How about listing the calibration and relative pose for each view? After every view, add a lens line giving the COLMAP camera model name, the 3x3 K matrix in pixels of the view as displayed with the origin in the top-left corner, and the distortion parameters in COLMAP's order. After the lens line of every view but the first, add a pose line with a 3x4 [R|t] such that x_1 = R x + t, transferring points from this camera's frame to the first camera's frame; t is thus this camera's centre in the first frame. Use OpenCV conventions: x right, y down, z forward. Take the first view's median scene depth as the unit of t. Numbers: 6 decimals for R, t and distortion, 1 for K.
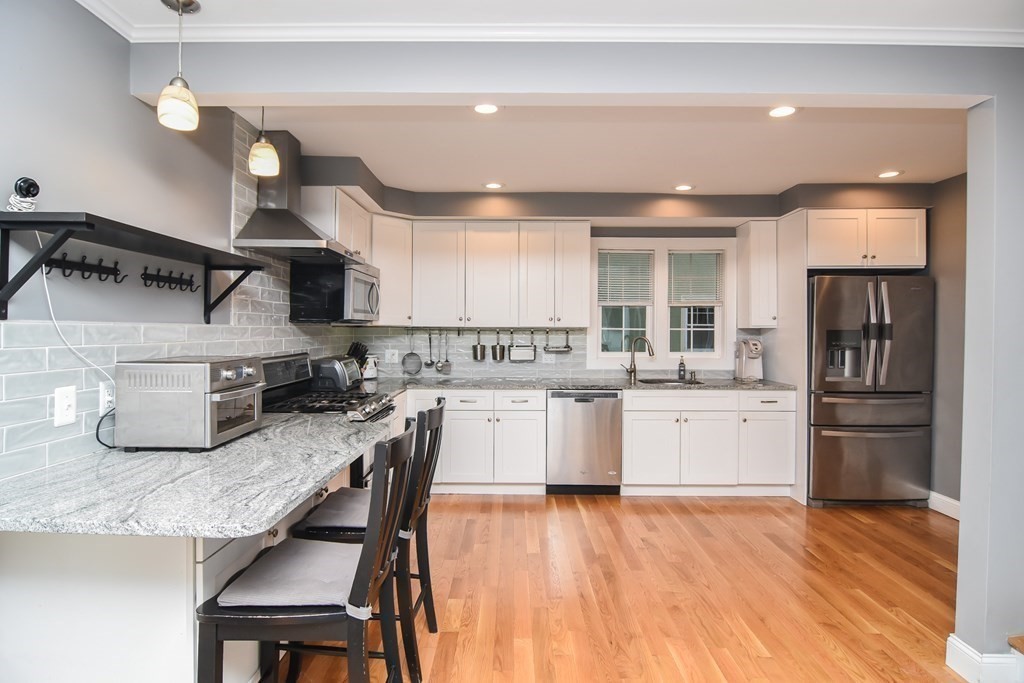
lens RADIAL K [[548.2, 0, 505.6], [0, 548.2, 334.0], [0, 0, 1]] dist [-0.008704, -0.004819]
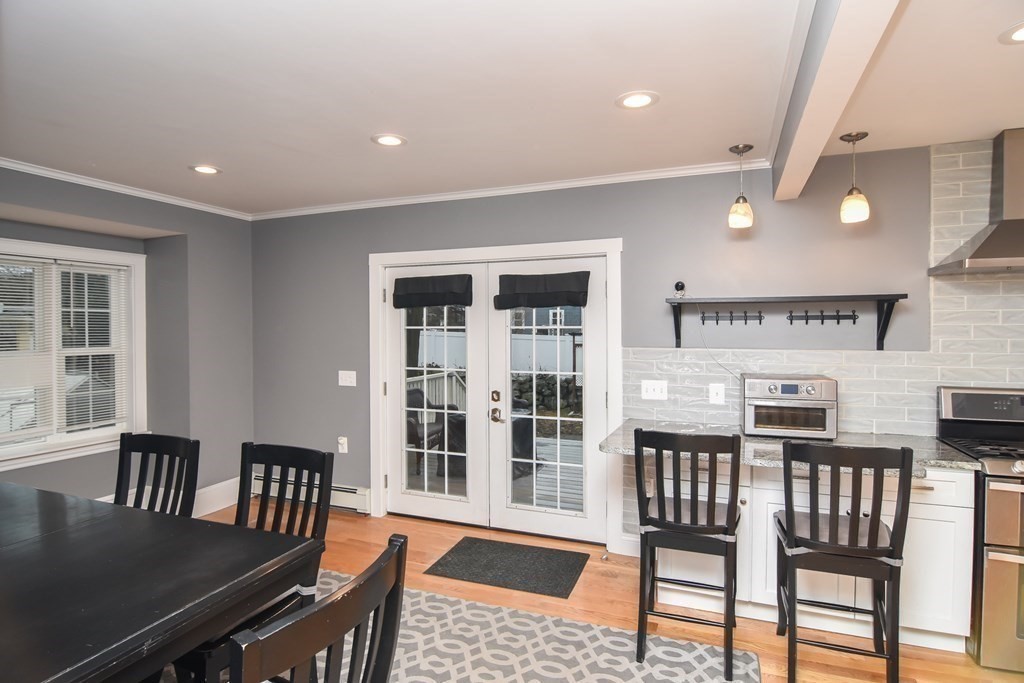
lens RADIAL K [[548.2, 0, 509.6], [0, 548.2, 337.5], [0, 0, 1]] dist [-0.008704, -0.004819]
pose [[-0.352065, 0.009911, -0.935923, 0.512168], [-0.007762, 0.999879, 0.013508, -0.034977], [0.935943, 0.012020, -0.351945, 0.423986]]
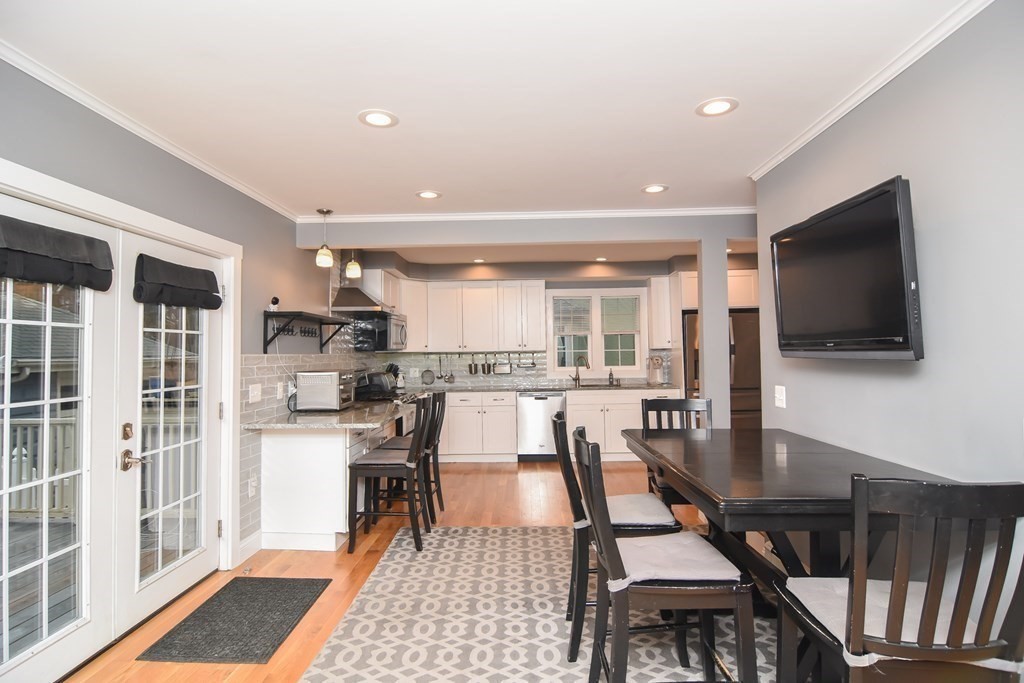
lens RADIAL K [[548.2, 0, 508.7], [0, 548.2, 340.0], [0, 0, 1]] dist [-0.008704, -0.004819]
pose [[0.999642, -0.020005, -0.017793, 0.087187], [0.019487, 0.999395, -0.028814, 0.000702], [0.018359, 0.028457, 0.999426, -0.555611]]
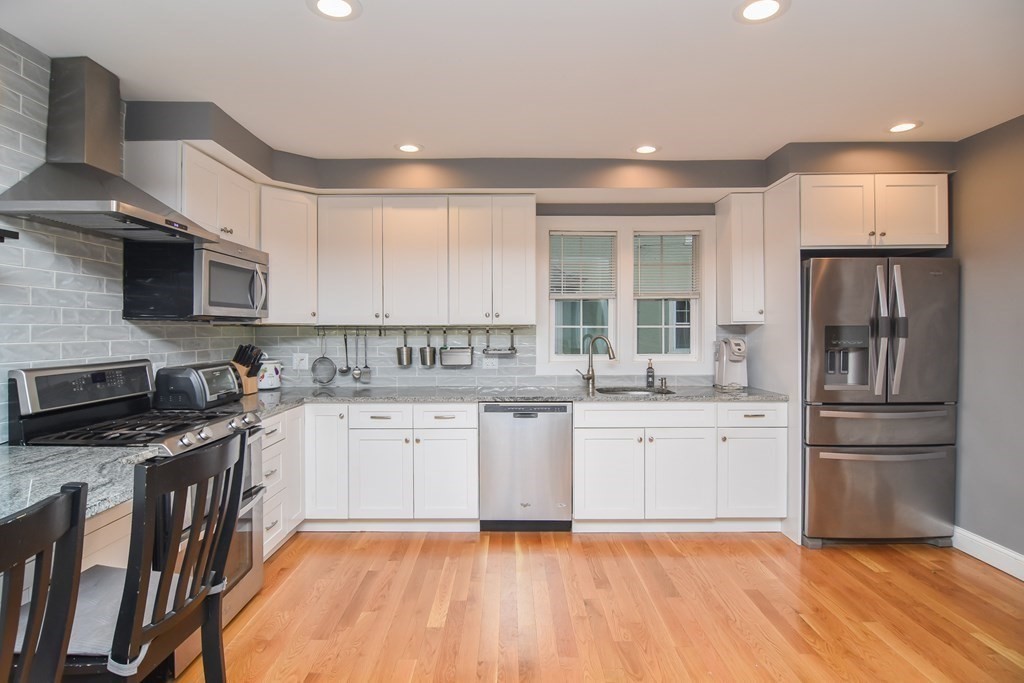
lens RADIAL K [[548.2, 0, 505.8], [0, 548.2, 336.3], [0, 0, 1]] dist [-0.008704, -0.004819]
pose [[0.999955, -0.006276, 0.007057, 0.114234], [0.006258, 0.999977, 0.002524, 0.002725], [-0.007073, -0.002480, 0.999972, 0.202651]]
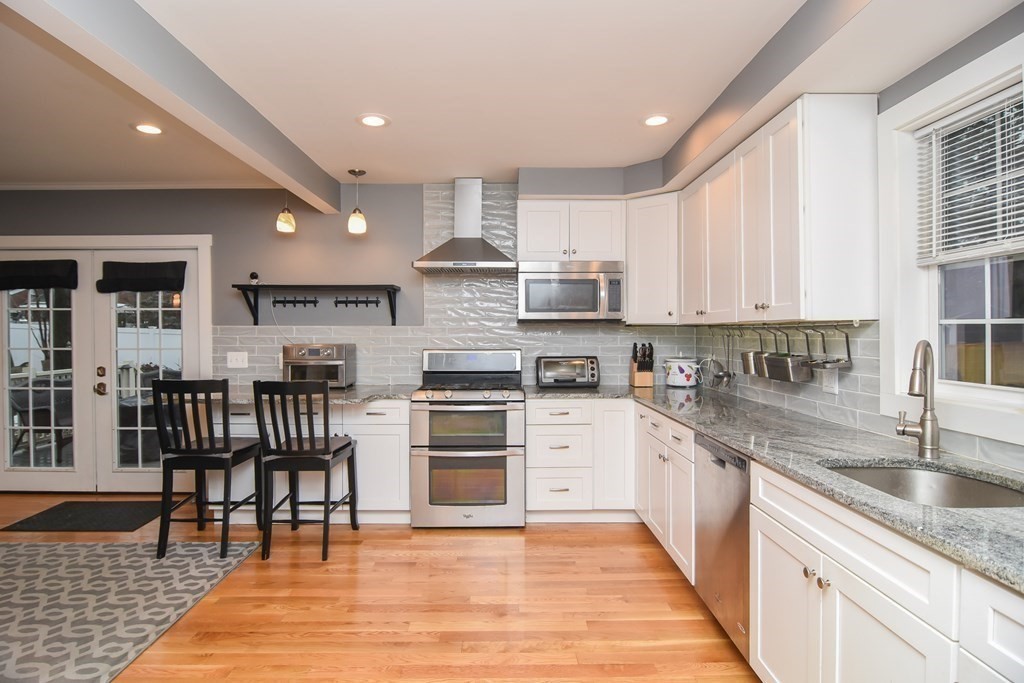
lens RADIAL K [[548.2, 0, 506.9], [0, 548.2, 336.2], [0, 0, 1]] dist [-0.008704, -0.004819]
pose [[0.025502, 0.004069, -0.999666, 0.690615], [-0.007530, 0.999964, 0.003878, 0.002265], [0.999646, 0.007429, 0.025532, 0.815361]]
